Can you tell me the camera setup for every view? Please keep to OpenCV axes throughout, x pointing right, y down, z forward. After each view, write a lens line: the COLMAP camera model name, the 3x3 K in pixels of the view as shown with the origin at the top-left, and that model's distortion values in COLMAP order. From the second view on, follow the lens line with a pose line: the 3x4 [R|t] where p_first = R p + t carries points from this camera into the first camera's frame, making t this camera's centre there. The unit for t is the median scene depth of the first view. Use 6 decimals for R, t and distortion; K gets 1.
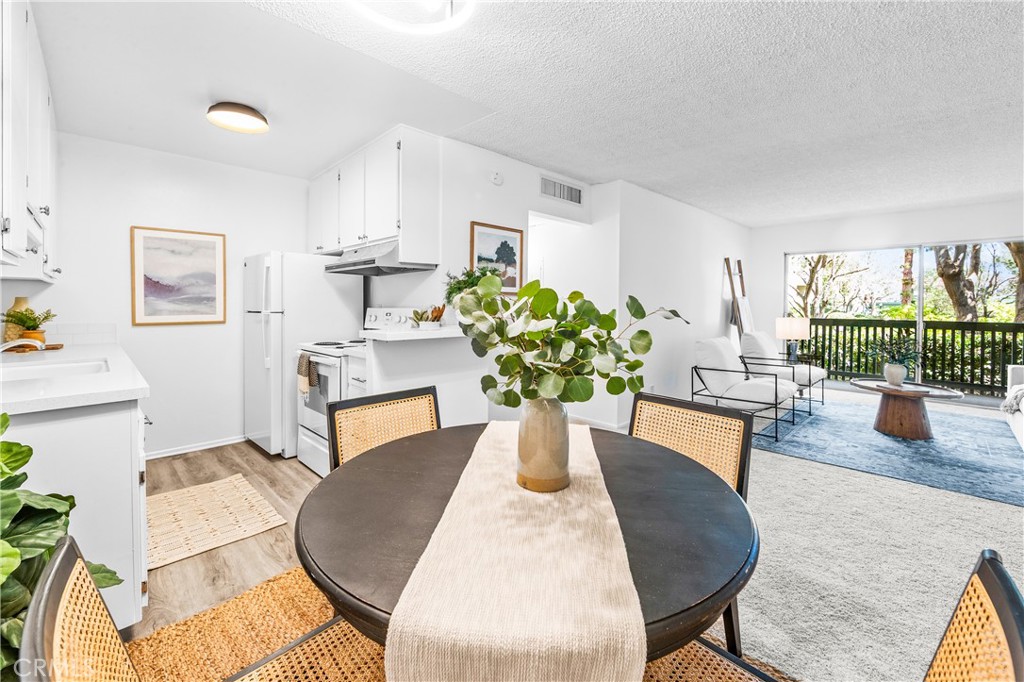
lens RADIAL K [[428.9, 0, 510.9], [0, 428.9, 307.0], [0, 0, 1]] dist [-0.003044, -0.000234]
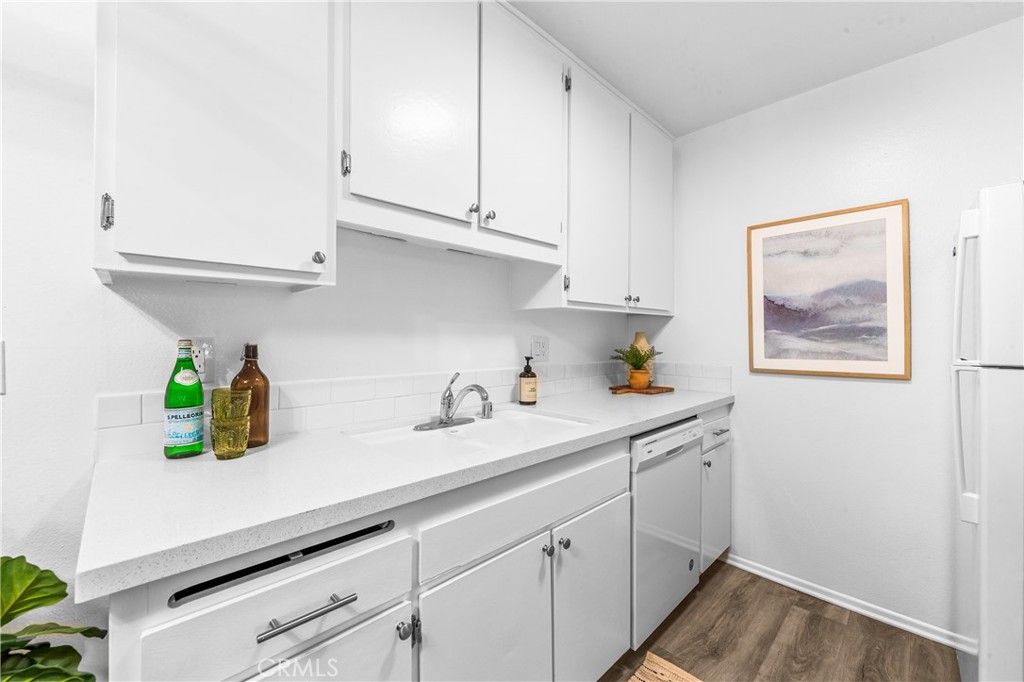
lens RADIAL K [[399.9, 0, 508.3], [0, 399.9, 331.7], [0, 0, 1]] dist [-0.009997, -0.000139]
pose [[-0.013553, -0.012303, -0.999832, -0.217931], [-0.009348, 0.999882, -0.012177, -0.008212], [0.999864, 0.009182, -0.013667, 0.569362]]
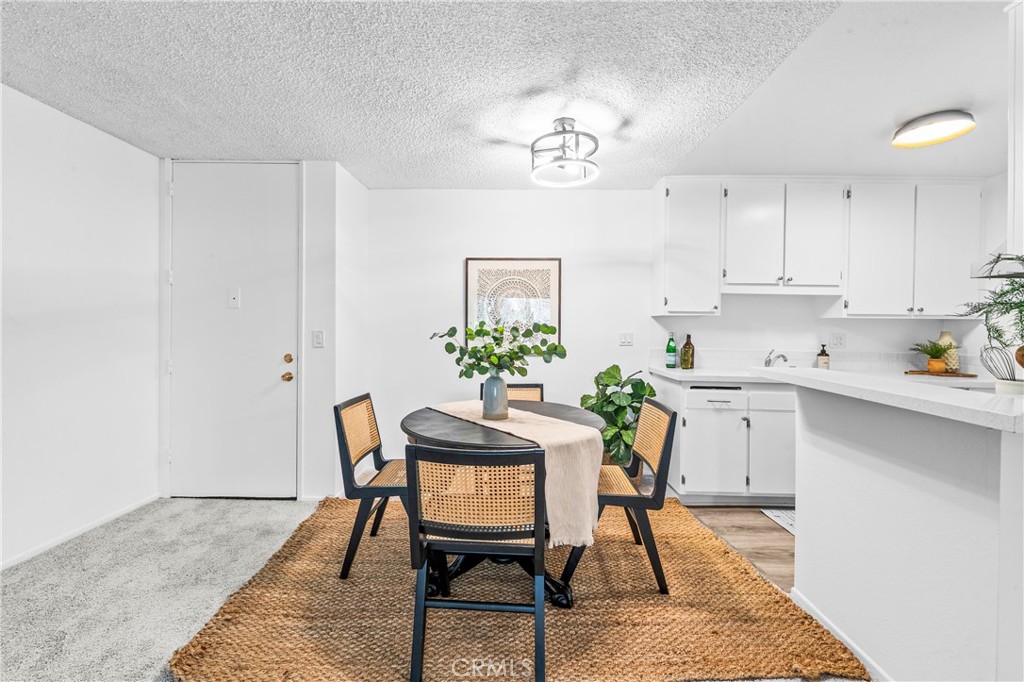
lens RADIAL K [[399.9, 0, 508.3], [0, 399.9, 331.7], [0, 0, 1]] dist [-0.009997, -0.000139]
pose [[-0.723597, 0.001366, -0.690221, 0.423379], [-0.017277, 0.999649, 0.020090, -0.017986], [0.690006, 0.026462, -0.723319, 0.748297]]
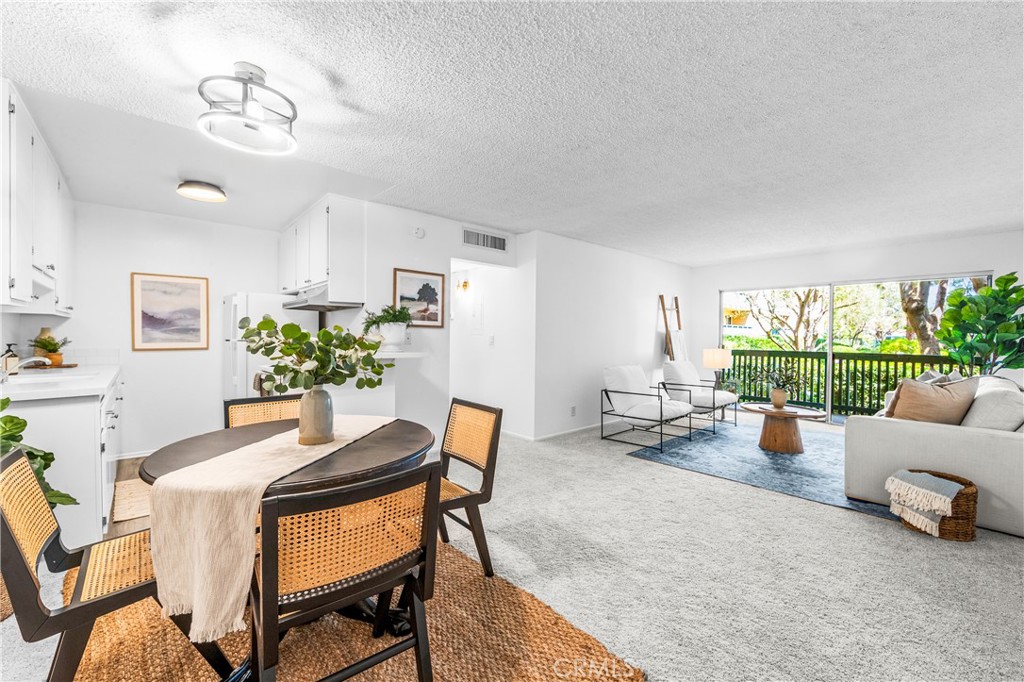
lens RADIAL K [[417.0, 0, 512.0], [0, 417.0, 341.0], [0, 0, 1]] dist [-0.001073, -0.000240]
pose [[0.998914, 0.005176, -0.046307, 0.280373], [-0.004974, 0.999978, 0.004467, 0.003671], [0.046329, -0.004232, 0.998917, -0.174188]]
